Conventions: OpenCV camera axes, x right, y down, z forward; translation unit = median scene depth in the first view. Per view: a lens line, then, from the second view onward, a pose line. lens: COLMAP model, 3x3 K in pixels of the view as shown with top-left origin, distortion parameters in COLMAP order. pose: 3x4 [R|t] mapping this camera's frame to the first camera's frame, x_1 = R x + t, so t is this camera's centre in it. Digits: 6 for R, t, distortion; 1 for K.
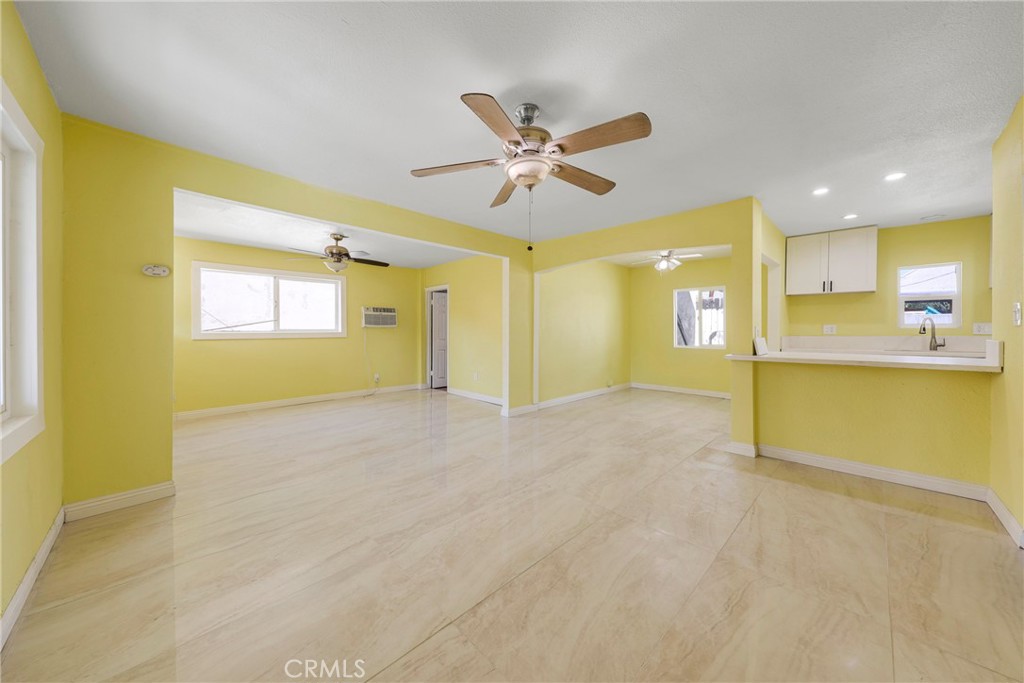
lens RADIAL K [[352.6, 0, 513.2], [0, 352.6, 332.4], [0, 0, 1]] dist [0.002563, -0.000766]
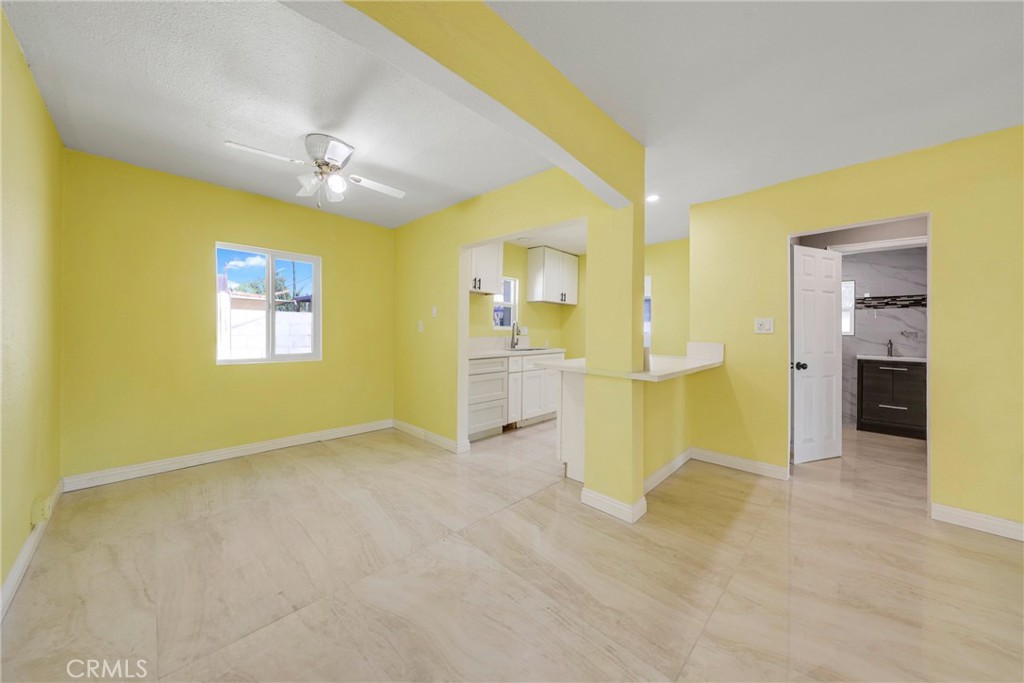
lens RADIAL K [[352.6, 0, 502.8], [0, 352.6, 328.1], [0, 0, 1]] dist [0.002563, -0.000766]
pose [[-0.012829, 0.005703, 0.999901, -0.030615], [-0.008749, 0.999945, -0.005816, -0.012224], [-0.999879, -0.008822, -0.012779, 1.077329]]
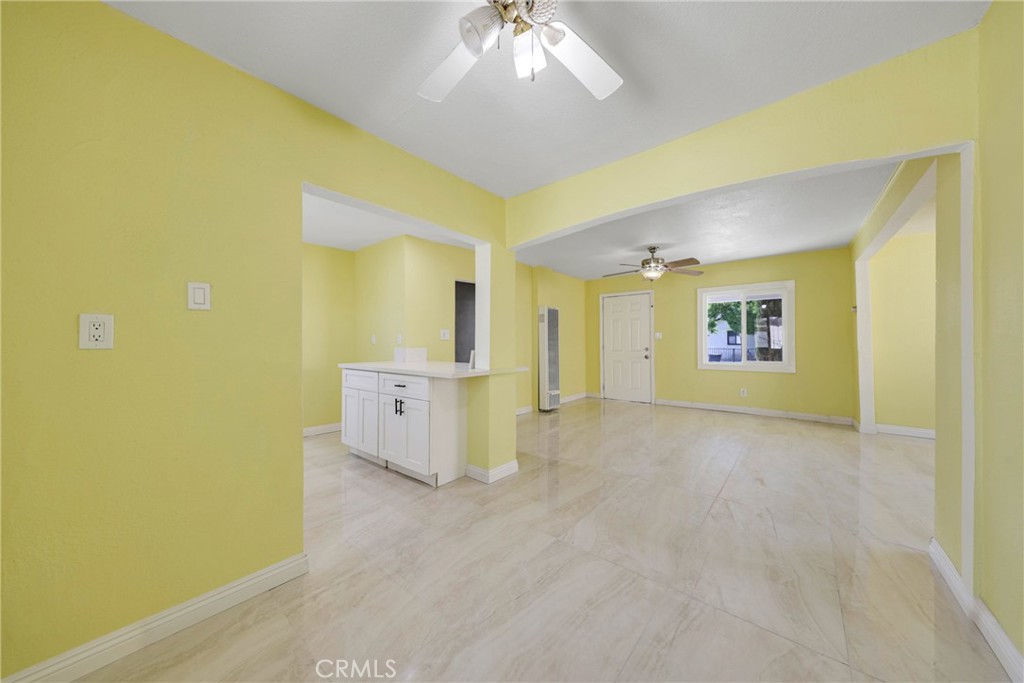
lens RADIAL K [[352.6, 0, 503.2], [0, 352.6, 341.6], [0, 0, 1]] dist [0.002563, -0.000766]
pose [[-0.995902, 0.004360, -0.090330, 0.636768], [0.003714, 0.999966, 0.007320, -0.013017], [0.090359, 0.006954, -0.995885, 1.670835]]
